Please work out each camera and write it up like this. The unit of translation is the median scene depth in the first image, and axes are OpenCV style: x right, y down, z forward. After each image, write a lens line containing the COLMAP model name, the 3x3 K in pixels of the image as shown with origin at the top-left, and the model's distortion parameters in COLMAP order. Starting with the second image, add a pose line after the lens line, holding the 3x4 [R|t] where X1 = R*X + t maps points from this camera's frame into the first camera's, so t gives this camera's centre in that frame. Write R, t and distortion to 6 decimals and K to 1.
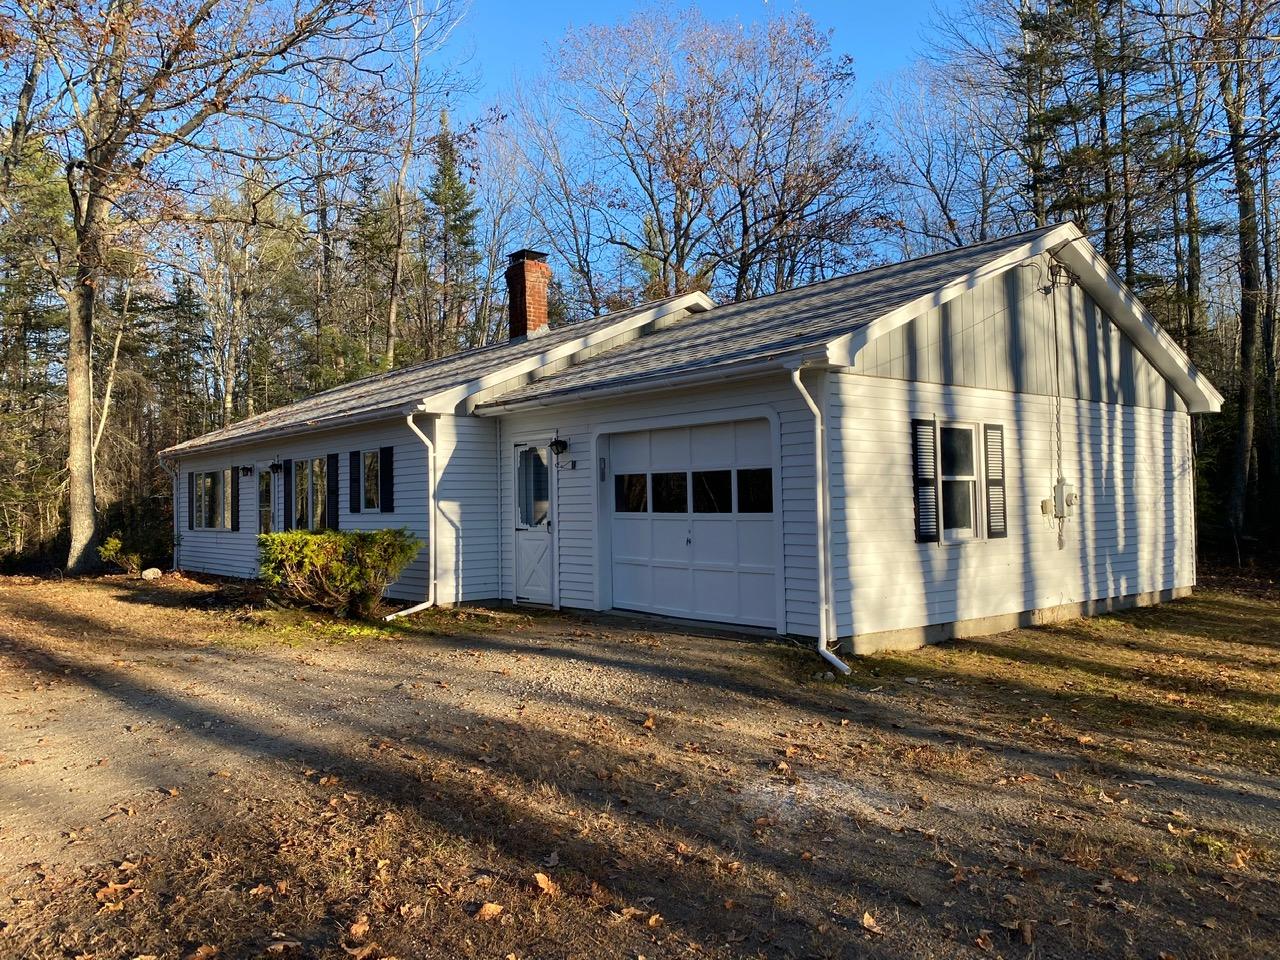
lens RADIAL K [[987.1, 0, 640.0], [0, 987.1, 480.0], [0, 0, 1]] dist [0.006842, -0.001463]
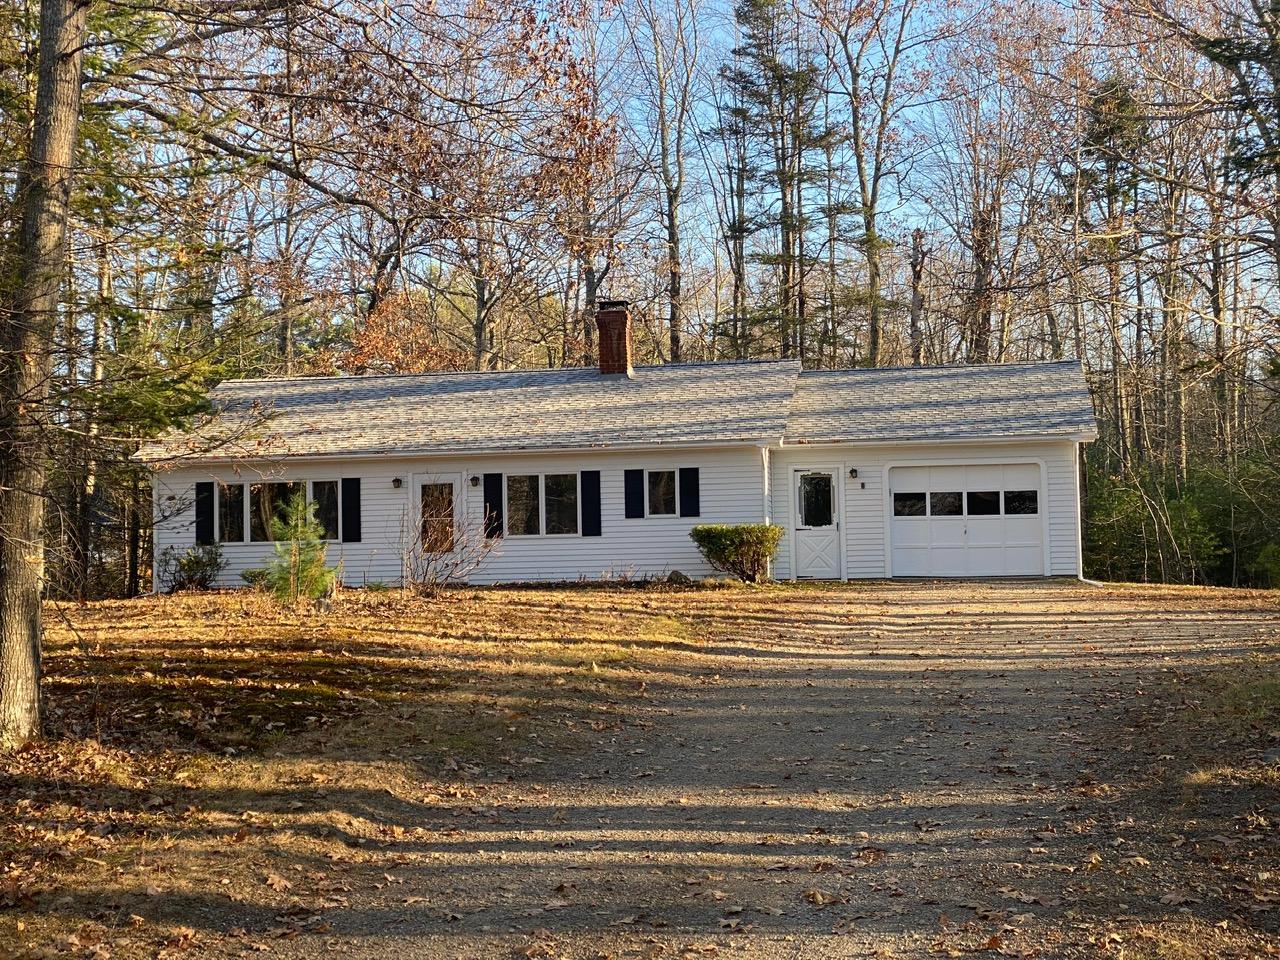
lens RADIAL K [[1909.0, 0, 640.0], [0, 1909.0, 480.0], [0, 0, 1]] dist [-0.000648, -0.007310]
pose [[0.765896, 0.034893, 0.642018, -2.366347], [-0.015462, 0.999237, -0.035862, 0.092838], [-0.642779, 0.017540, 0.765851, -1.129422]]
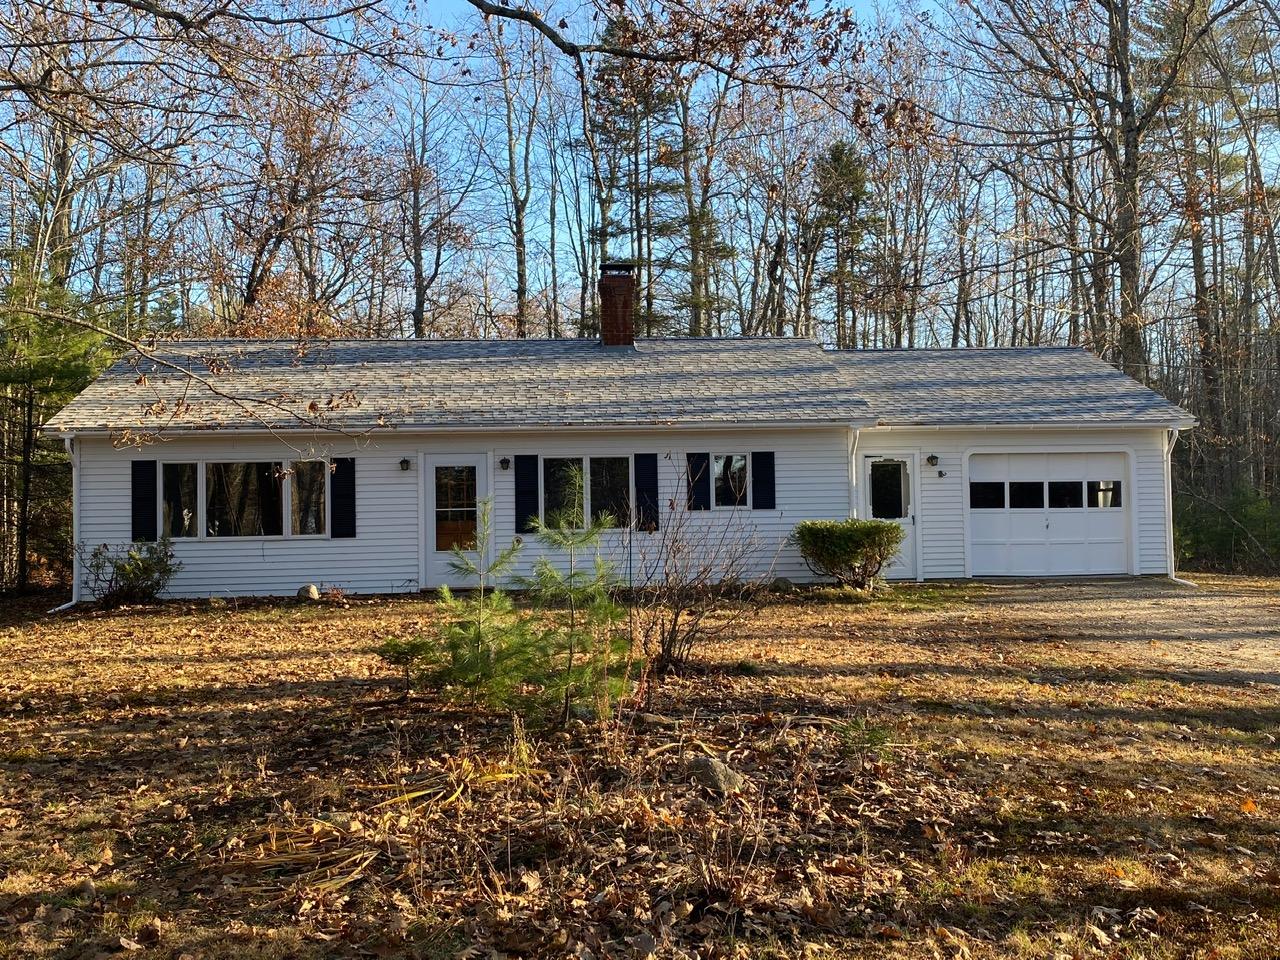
lens RADIAL K [[1232.6, 0, 640.0], [0, 1232.6, 480.0], [0, 0, 1]] dist [0.013556, 0.009339]
pose [[0.578454, 0.028676, 0.815211, -1.803839], [-0.019264, 0.999583, -0.021493, 0.039968], [-0.815487, -0.003271, 0.578766, 0.350290]]
